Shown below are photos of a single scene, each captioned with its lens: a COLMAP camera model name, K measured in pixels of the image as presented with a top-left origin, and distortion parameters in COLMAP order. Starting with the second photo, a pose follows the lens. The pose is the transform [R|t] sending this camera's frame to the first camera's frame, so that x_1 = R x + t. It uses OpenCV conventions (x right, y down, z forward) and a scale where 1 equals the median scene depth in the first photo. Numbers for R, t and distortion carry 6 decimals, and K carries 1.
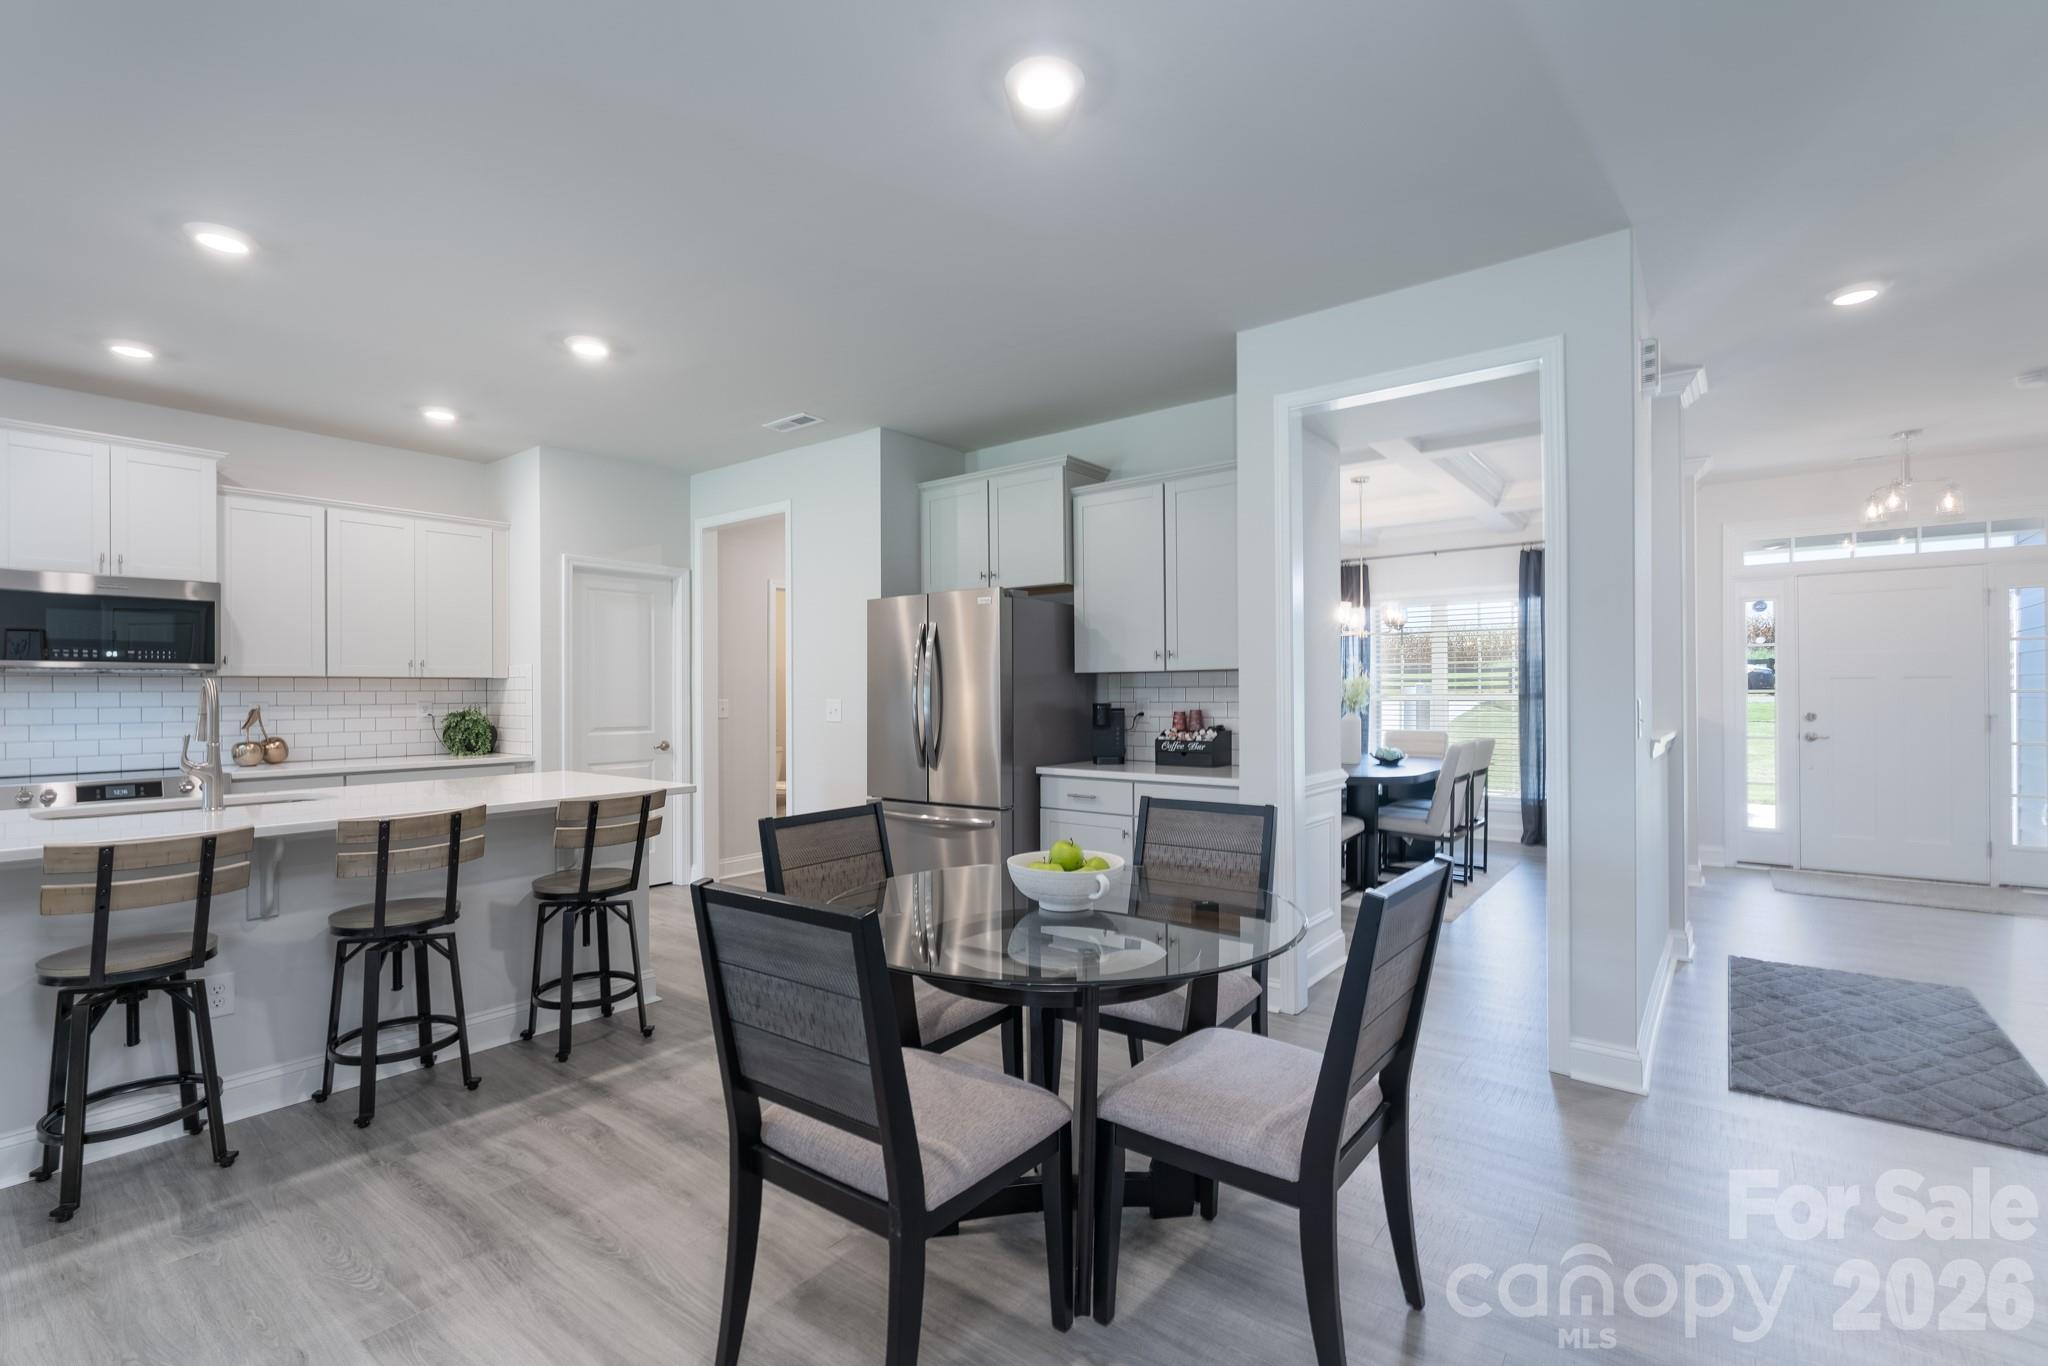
lens RADIAL K [[908.0, 0, 1028.3], [0, 908.0, 686.8], [0, 0, 1]] dist [-0.003165, -0.000212]
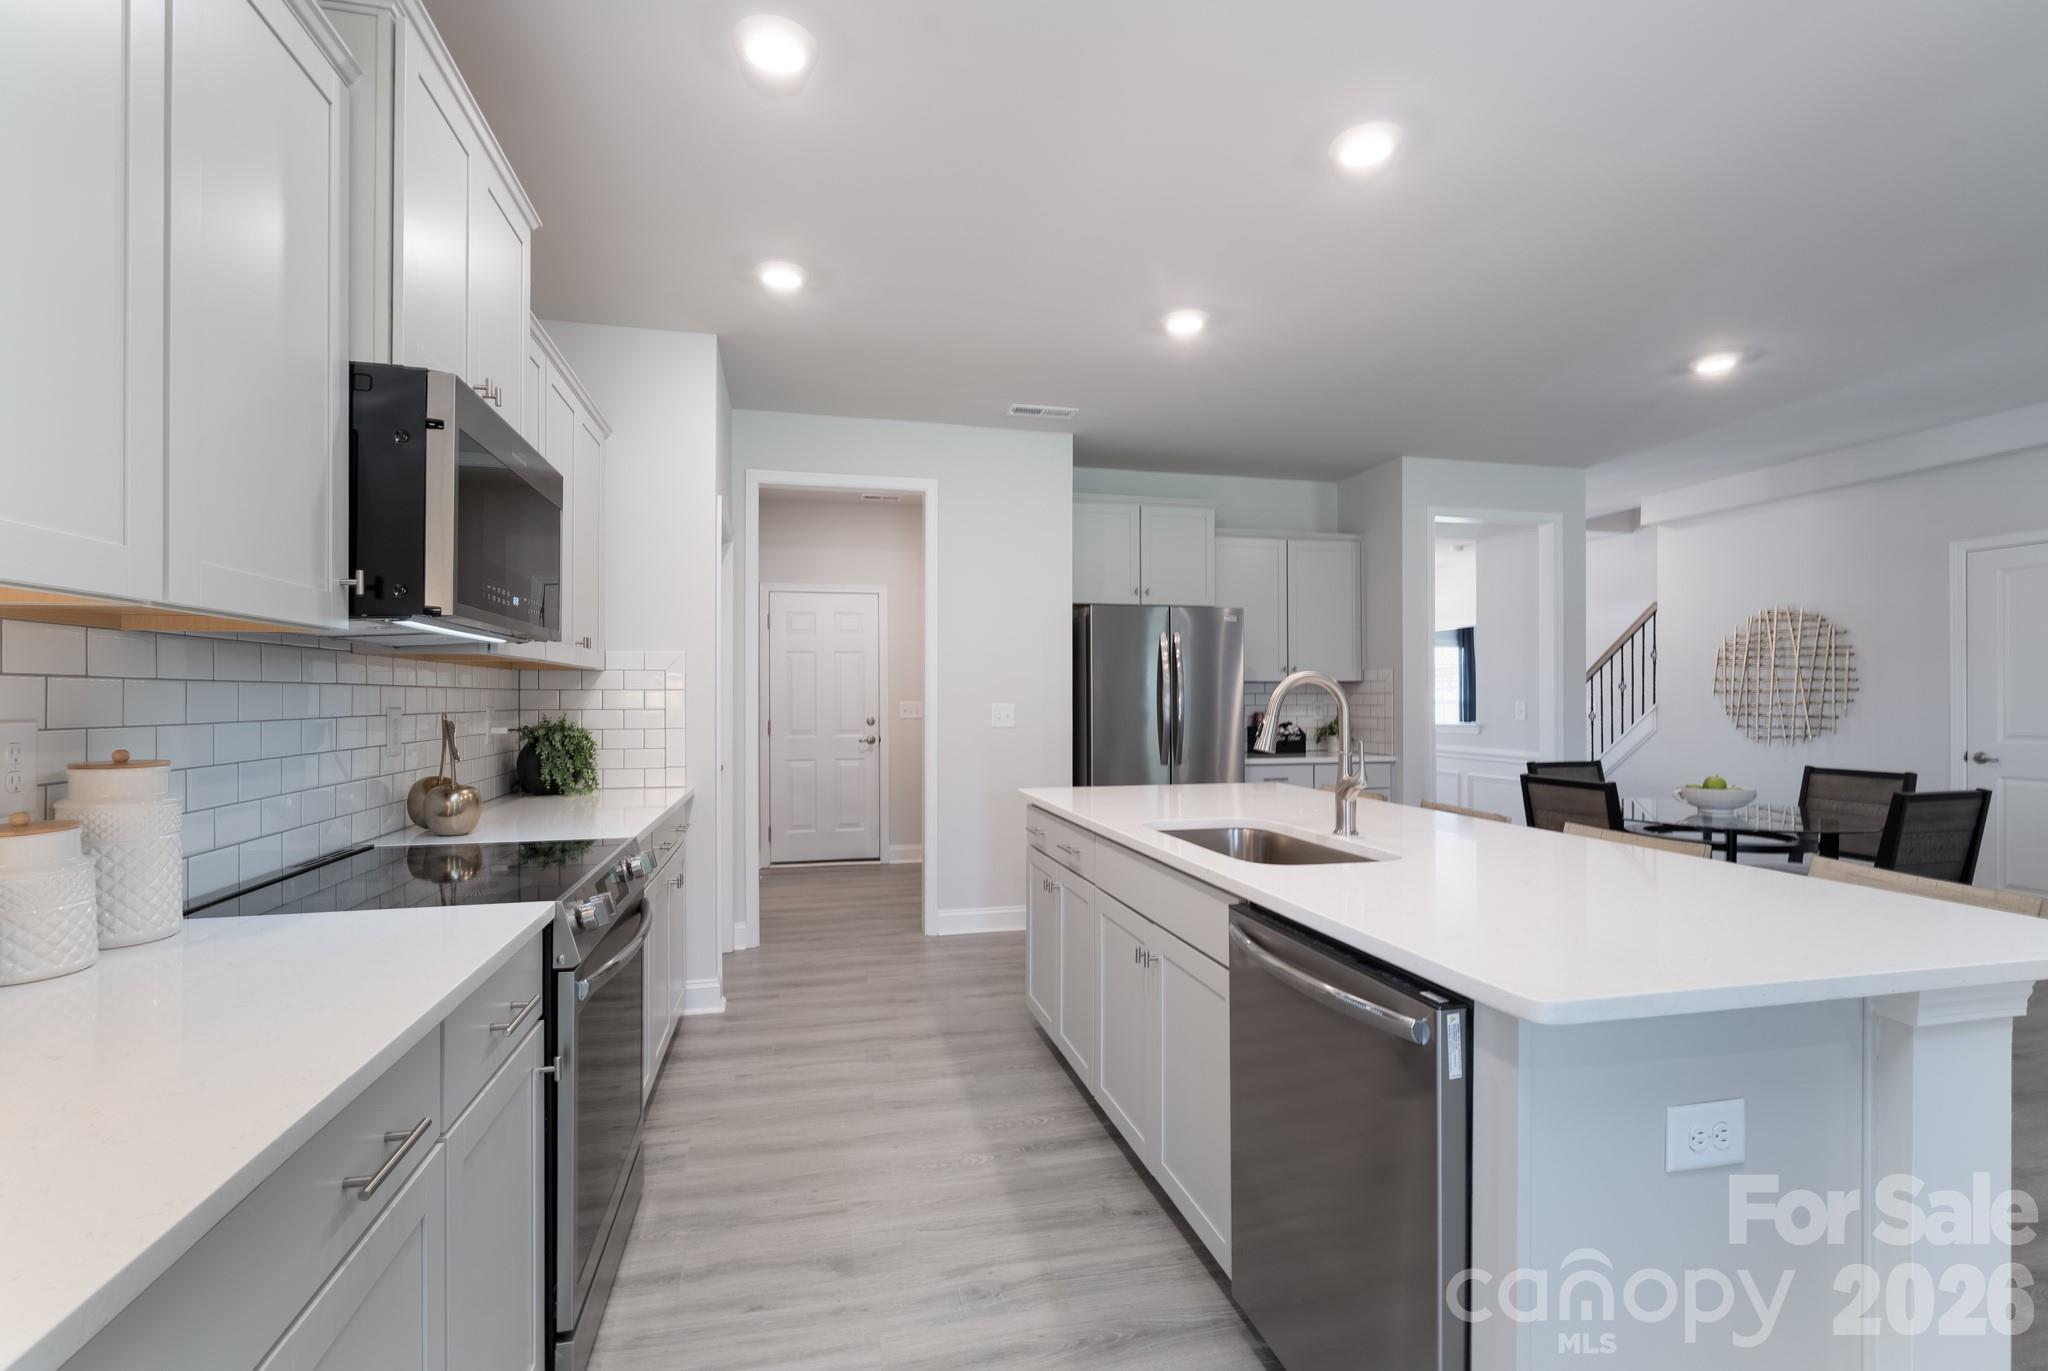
lens RADIAL K [[908.0, 0, 1010.5], [0, 908.0, 702.8], [0, 0, 1]] dist [-0.003165, -0.000212]
pose [[0.627751, 0.001781, 0.778412, -1.065353], [-0.008594, 0.999952, 0.004643, 0.009652], [-0.778366, -0.009604, 0.627737, 0.447403]]
